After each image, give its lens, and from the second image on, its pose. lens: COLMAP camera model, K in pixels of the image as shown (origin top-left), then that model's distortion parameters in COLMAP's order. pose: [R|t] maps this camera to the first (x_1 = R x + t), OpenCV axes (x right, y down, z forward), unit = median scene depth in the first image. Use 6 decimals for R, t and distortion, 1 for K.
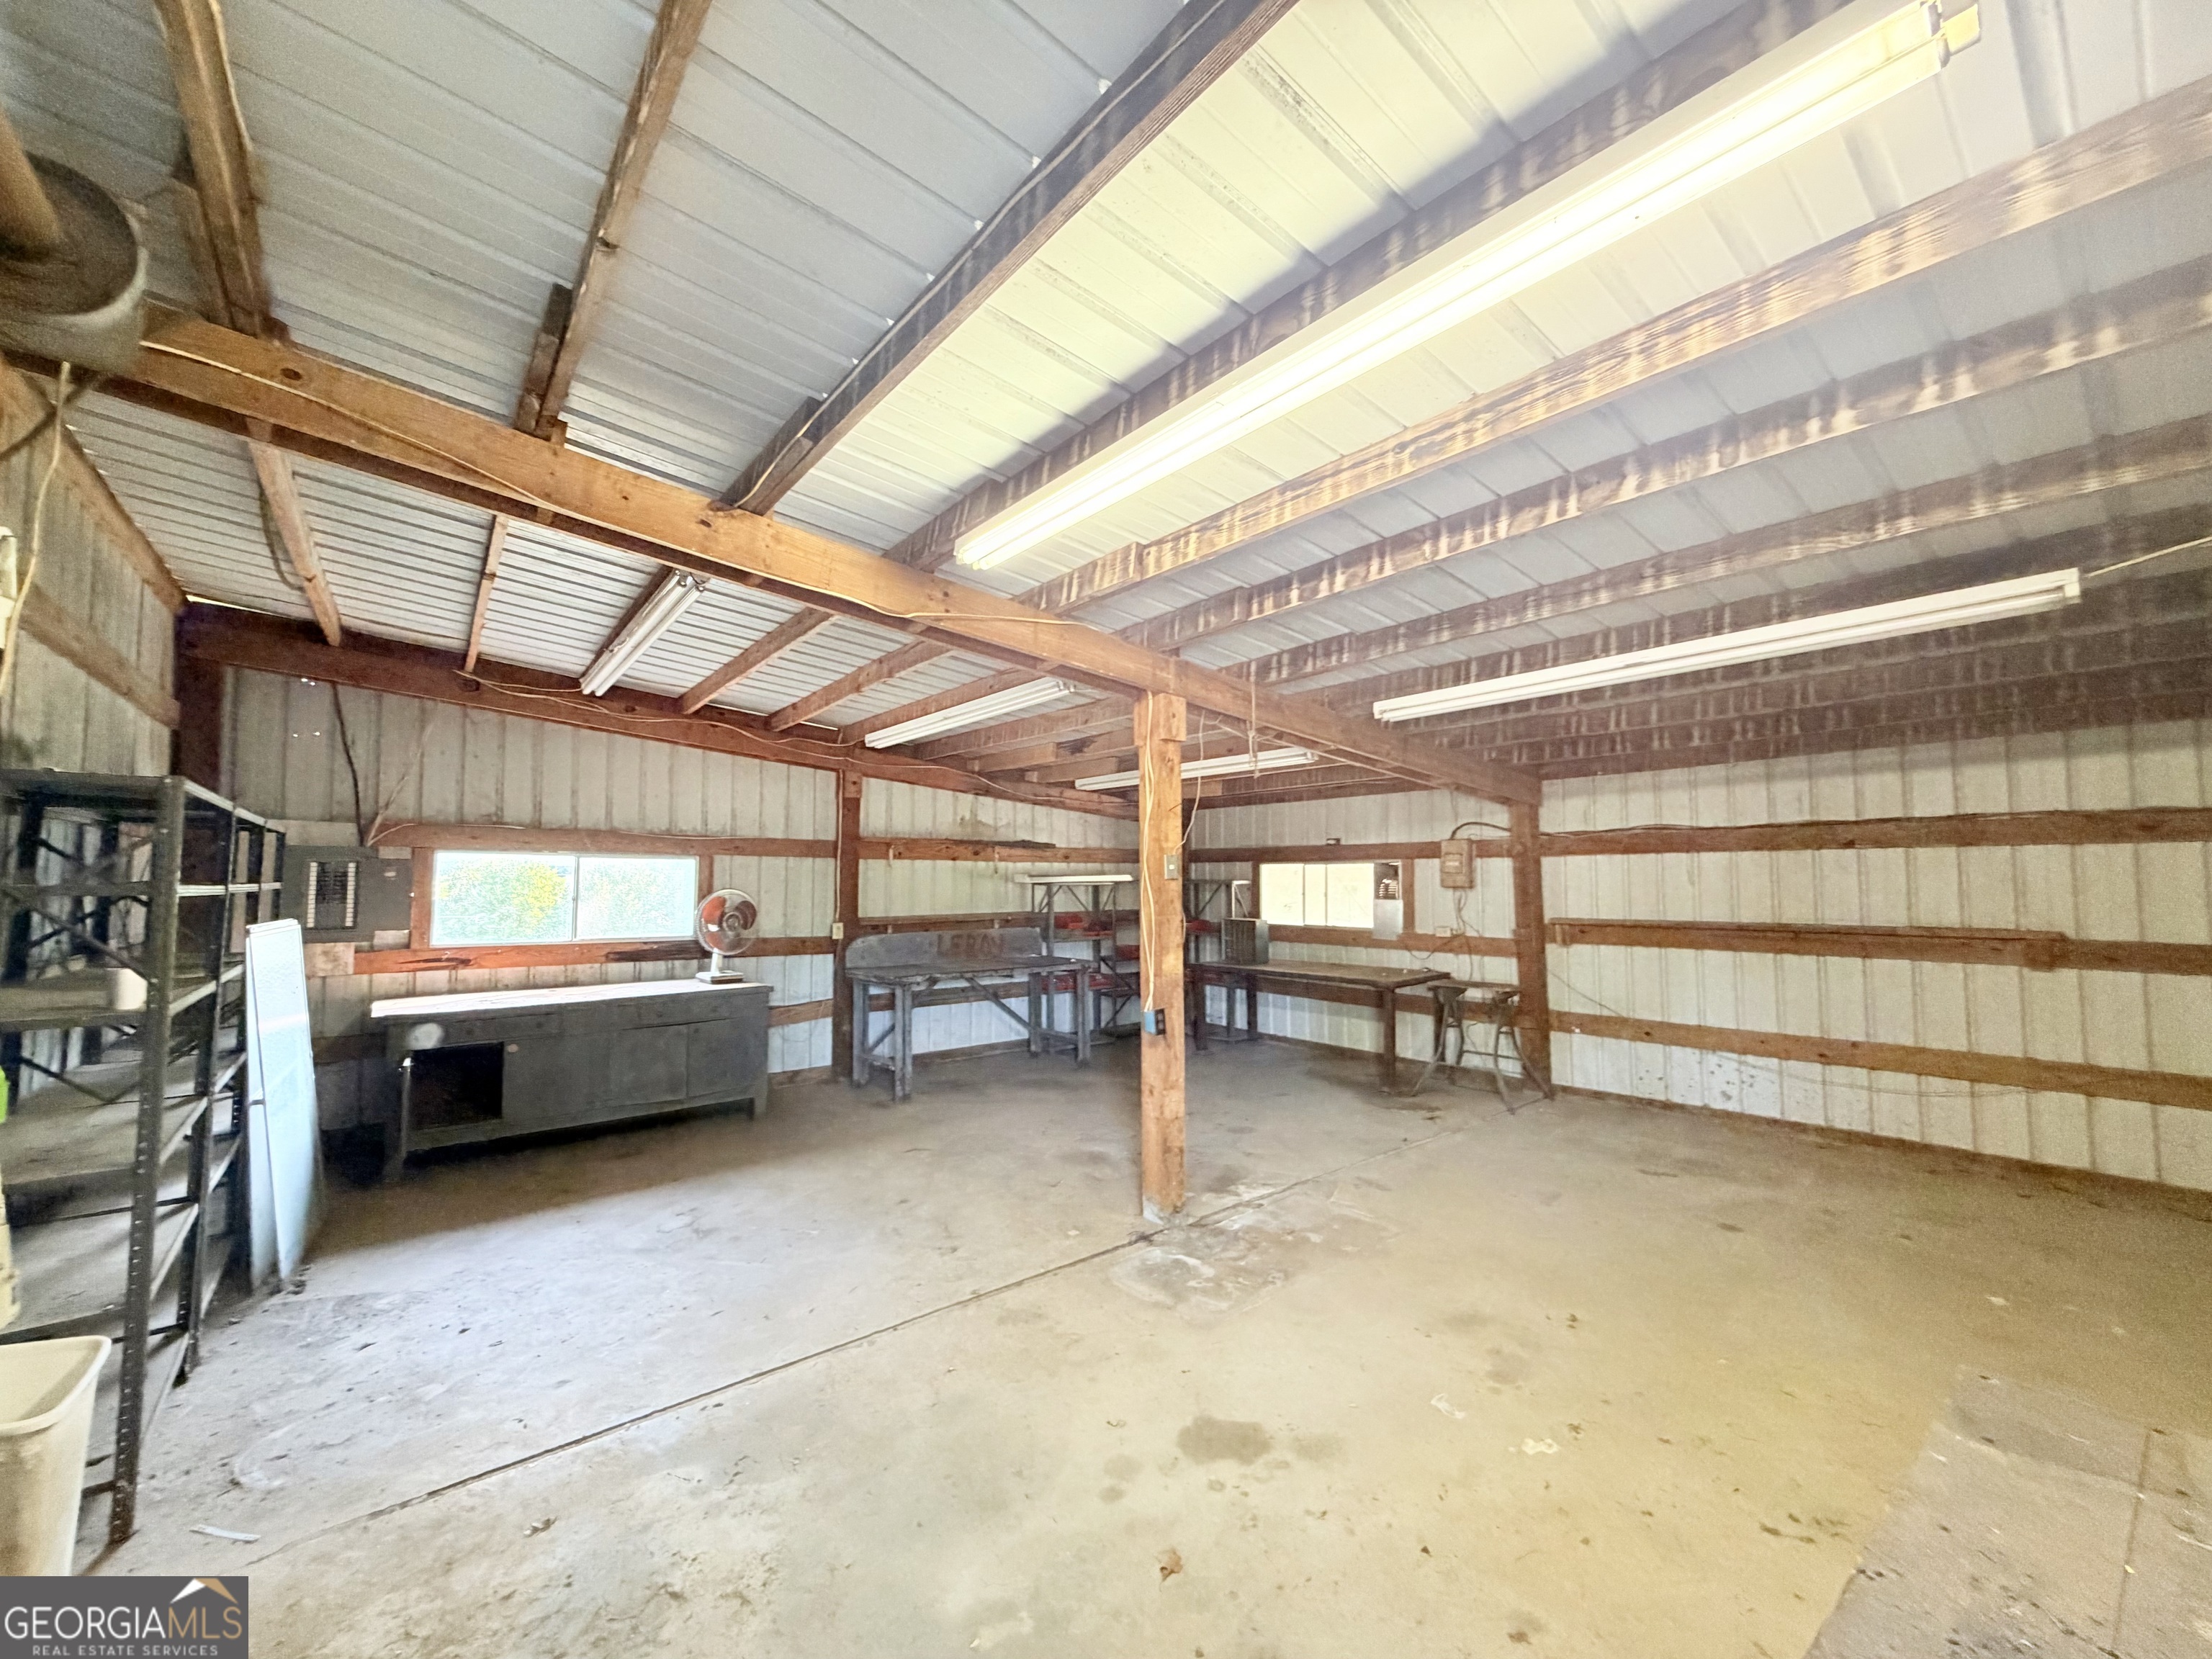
lens RADIAL K [[882.0, 0, 1098.9], [0, 882.0, 834.8], [0, 0, 1]] dist [0.001767, -0.000422]
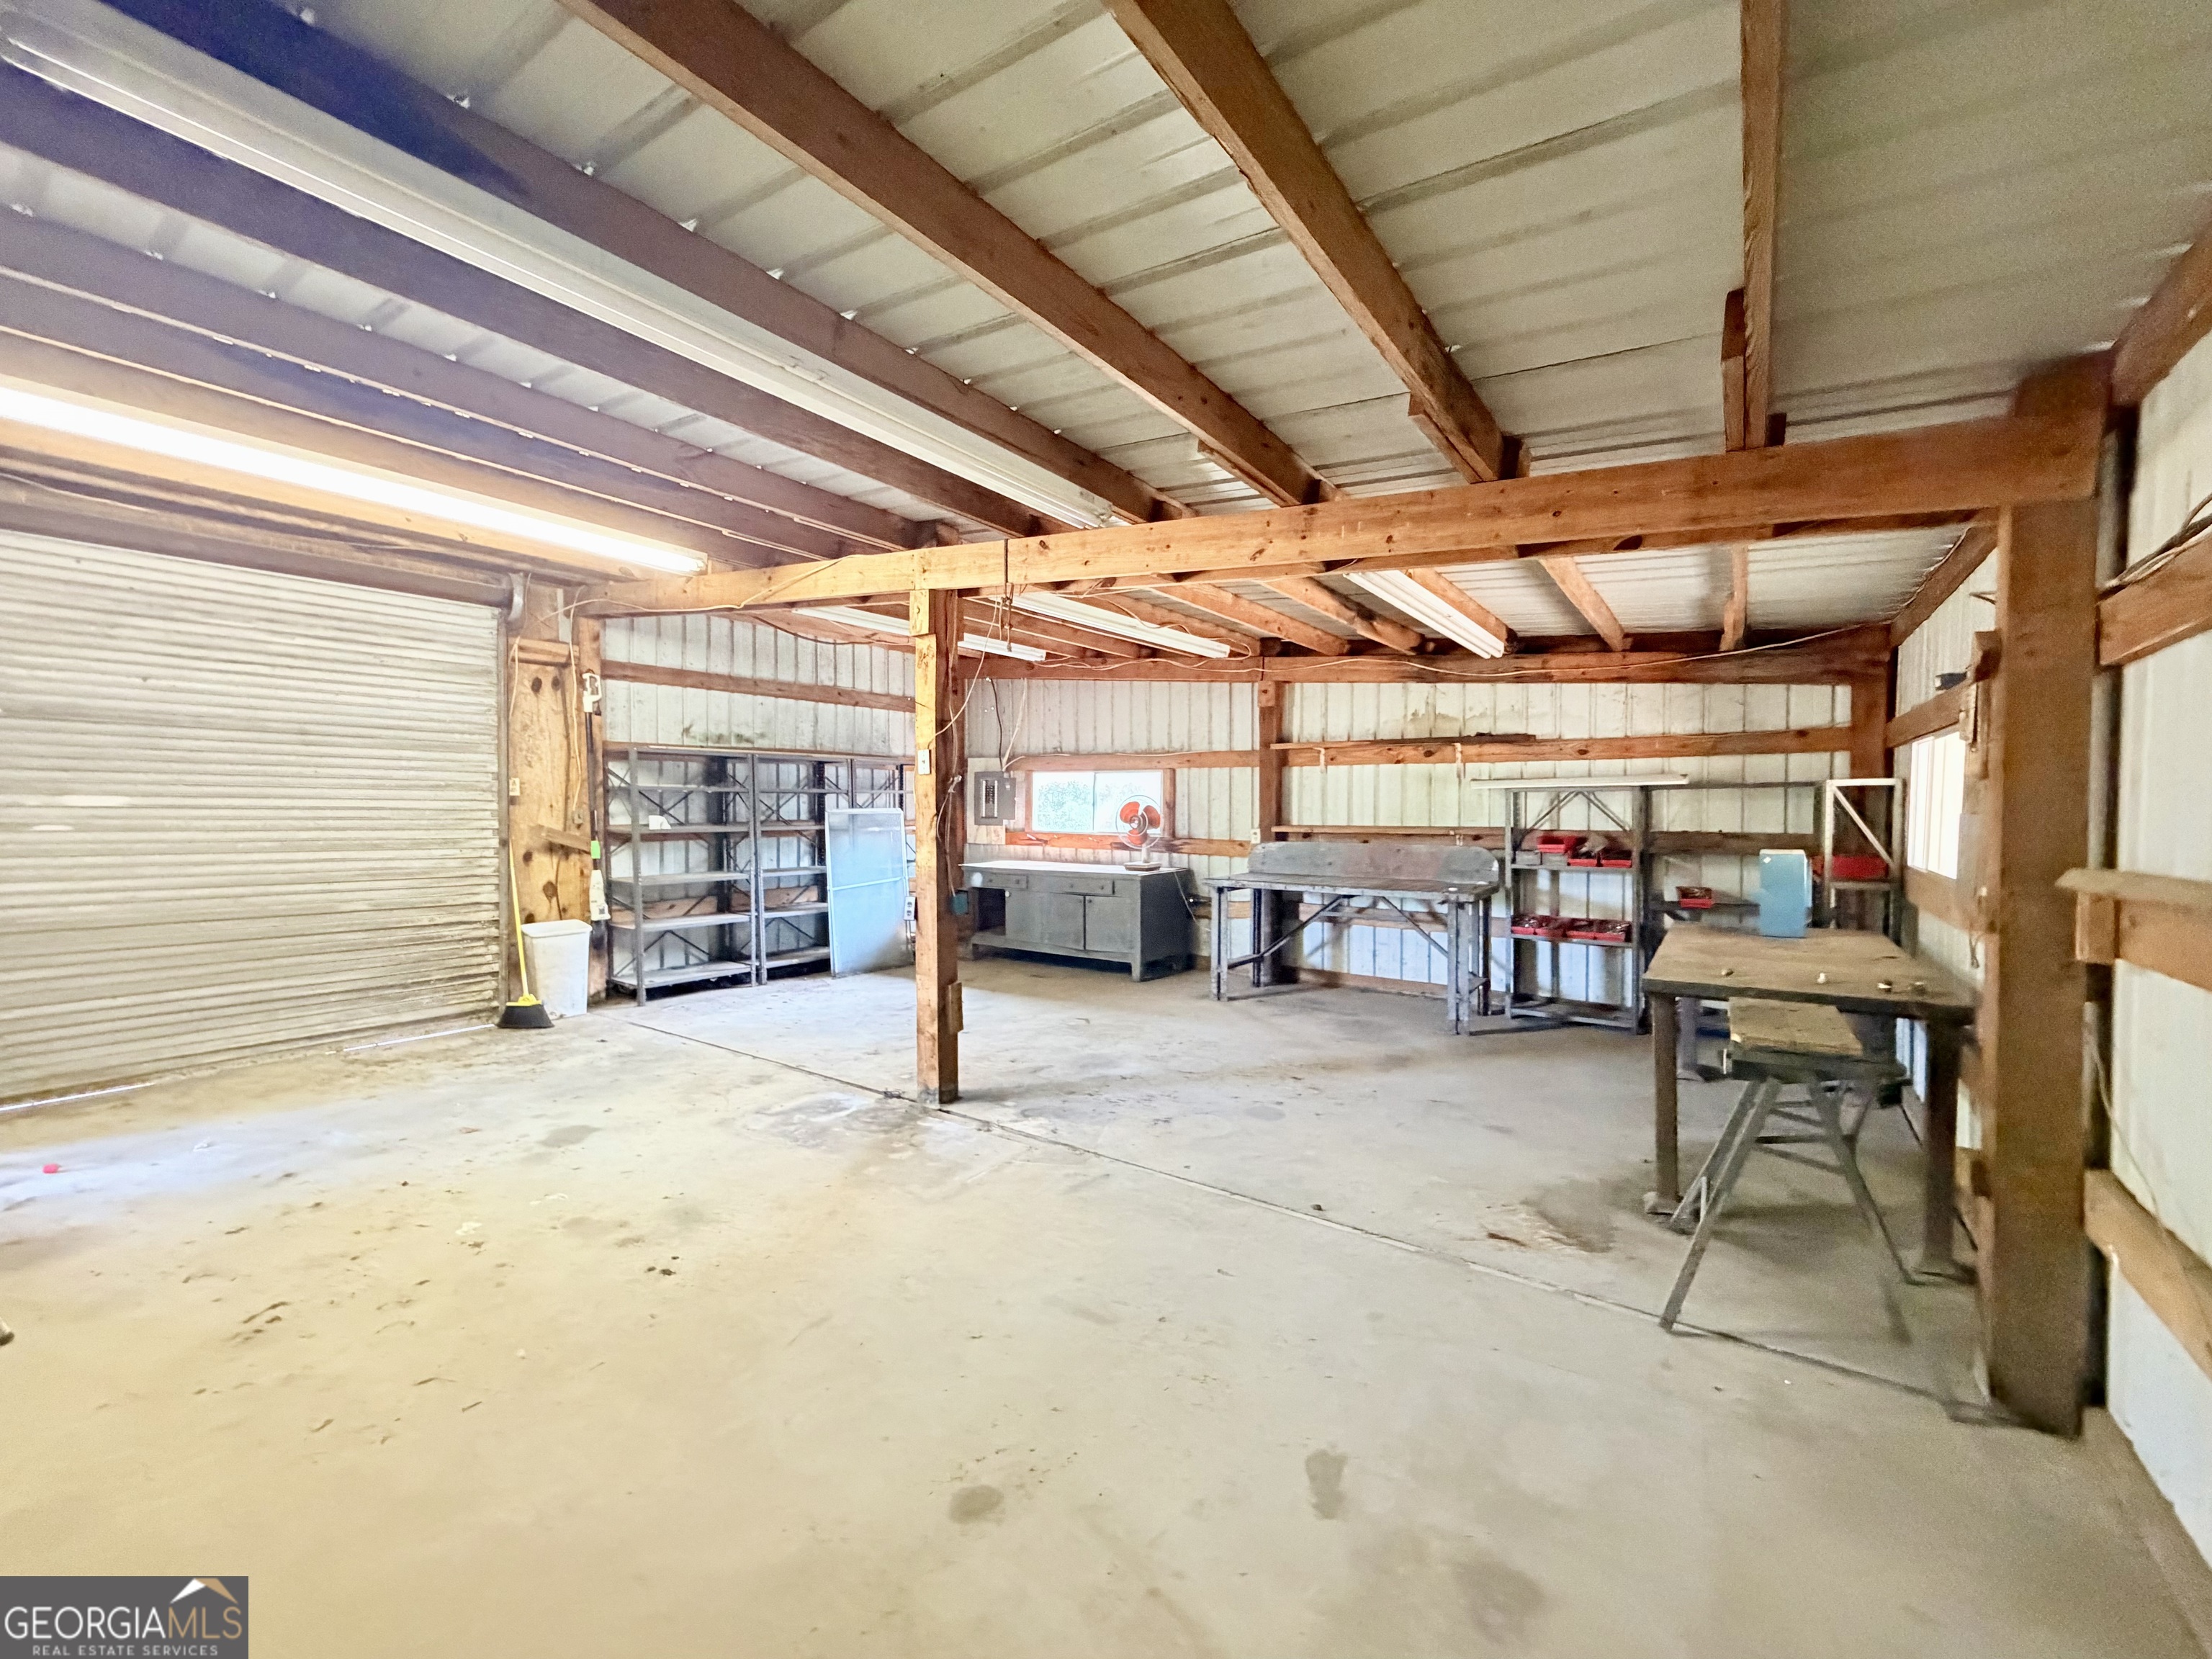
lens RADIAL K [[882.0, 0, 1098.9], [0, 882.0, 834.8], [0, 0, 1]] dist [0.001767, -0.000422]
pose [[0.251941, 0.034500, -0.967127, 0.965825], [0.047665, 0.997709, 0.048008, 0.069698], [0.966568, -0.058193, 0.249719, 0.807146]]
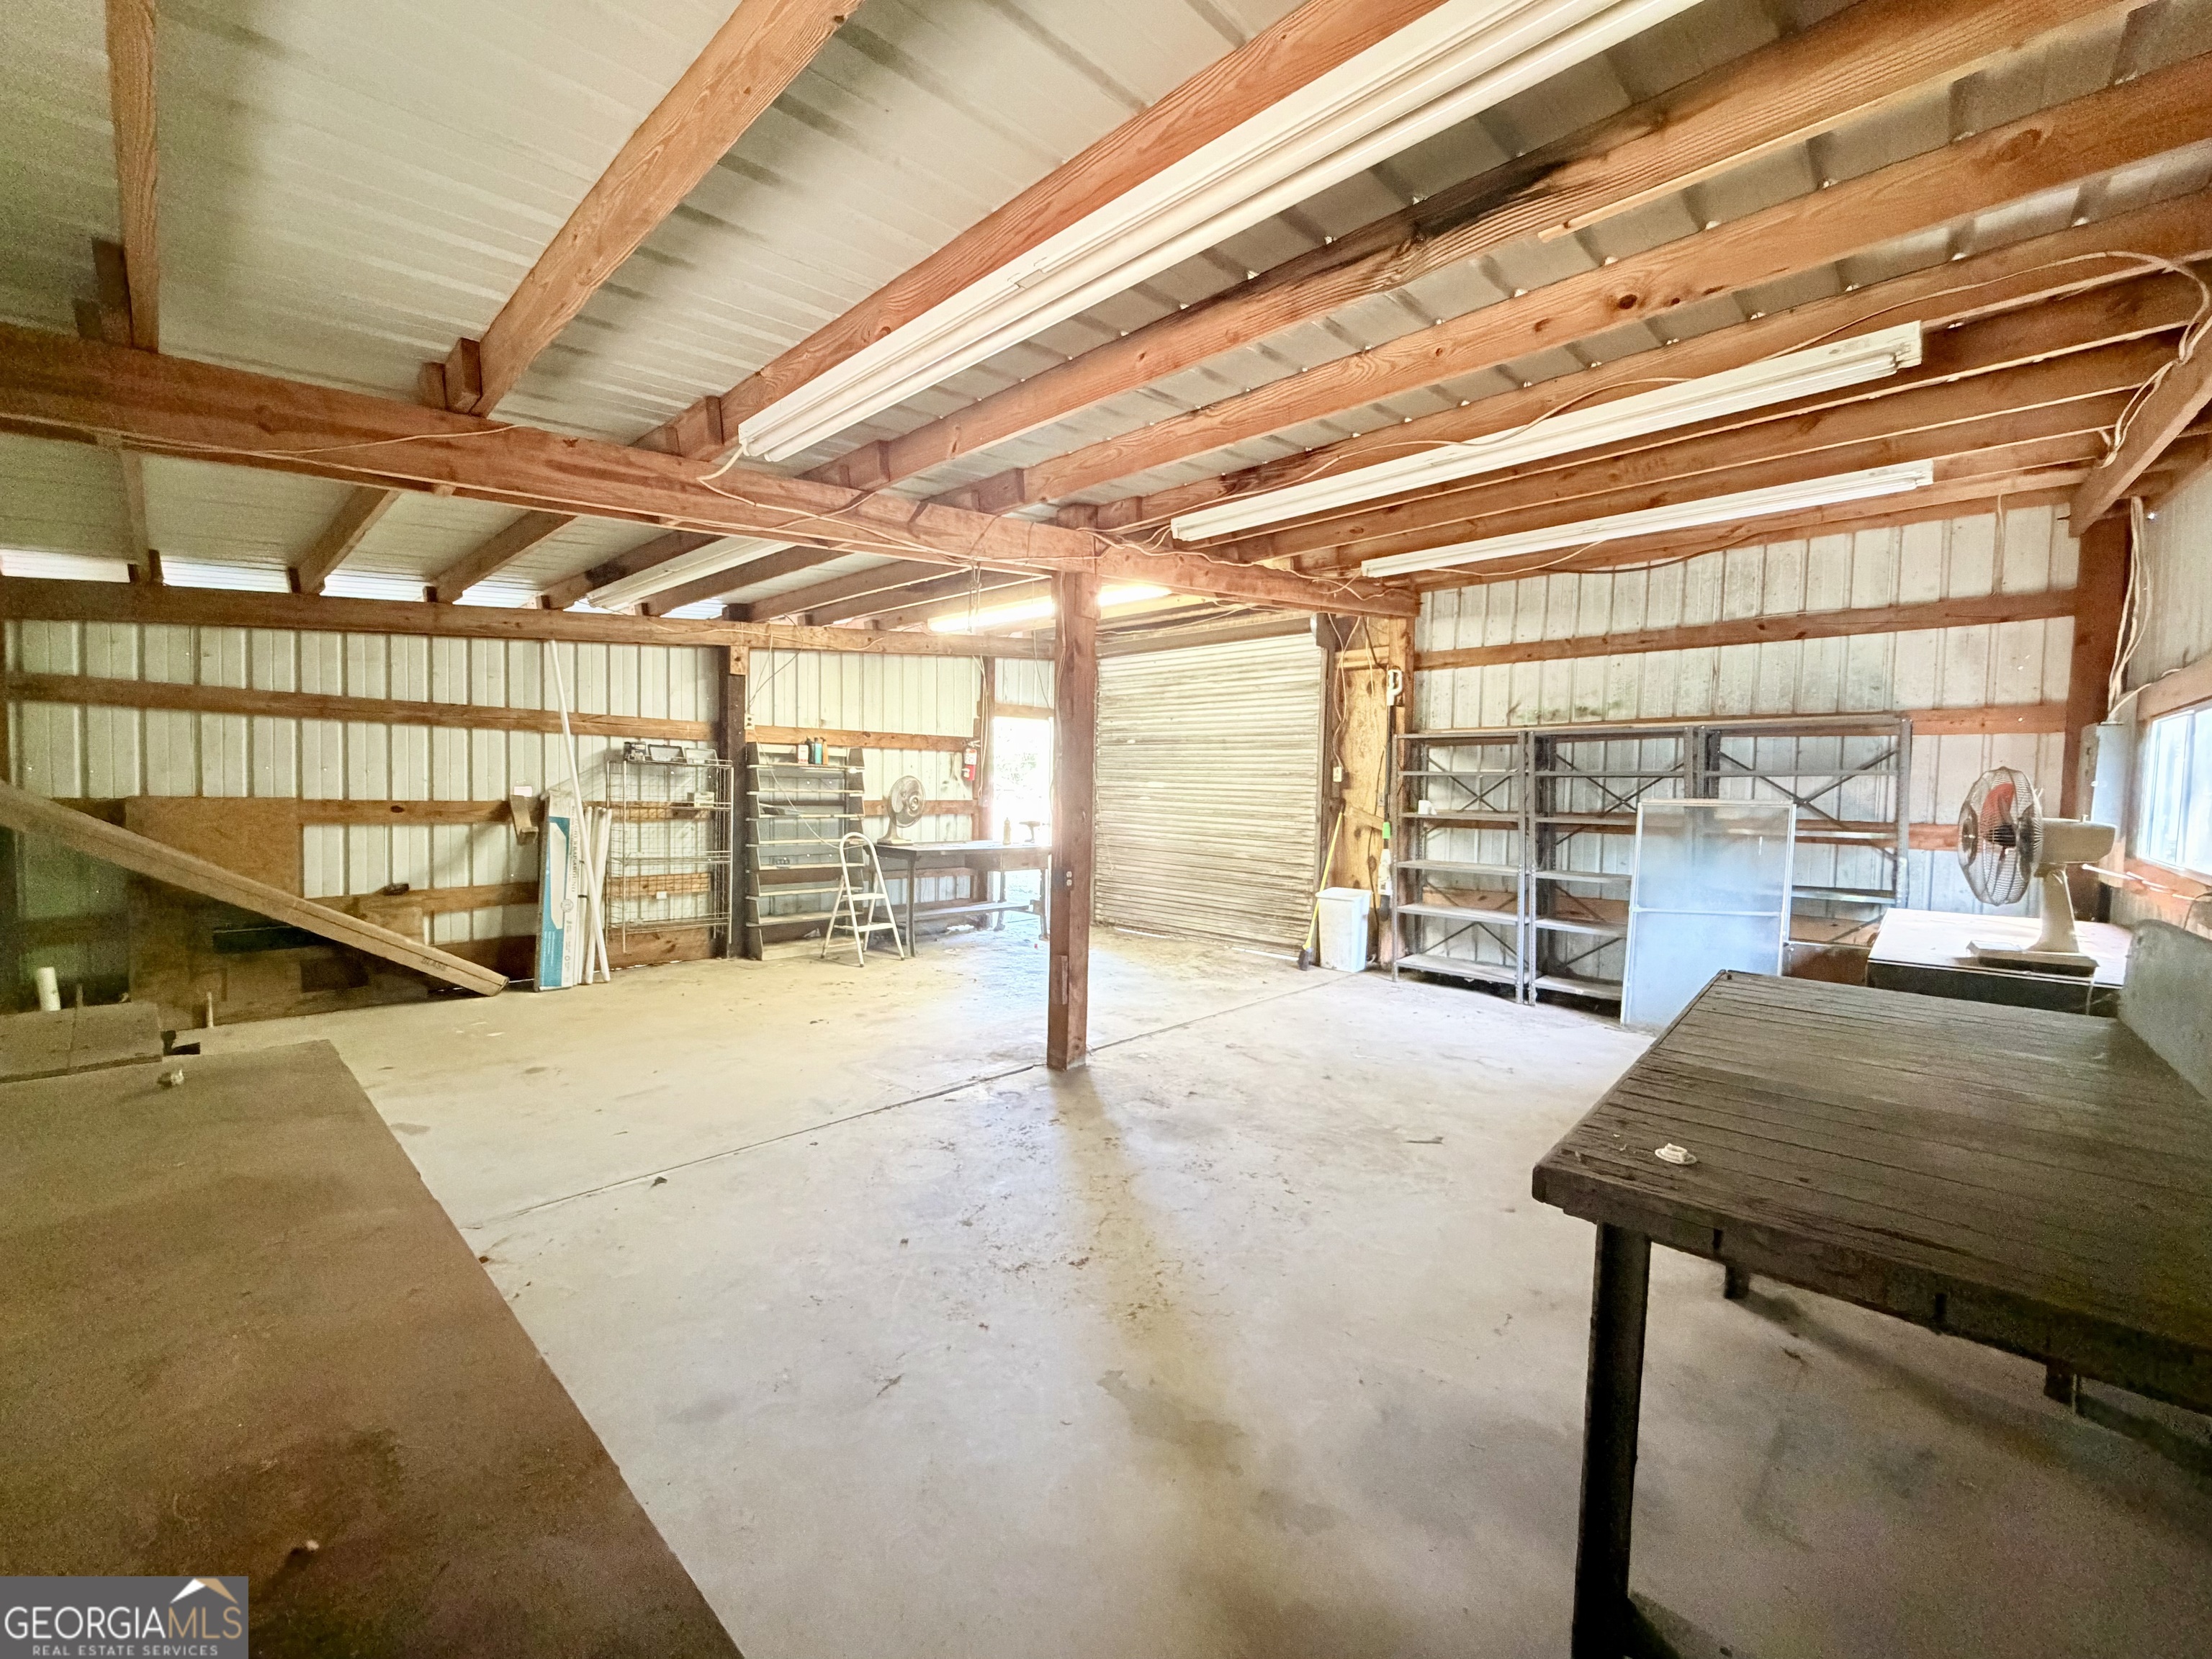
lens RADIAL K [[882.0, 0, 1098.9], [0, 882.0, 834.8], [0, 0, 1]] dist [0.001767, -0.000422]
pose [[-0.990998, -0.008286, -0.133619, 0.156672], [-0.008656, 0.999960, 0.002188, 0.127770], [0.133596, 0.003325, -0.991030, 1.785534]]
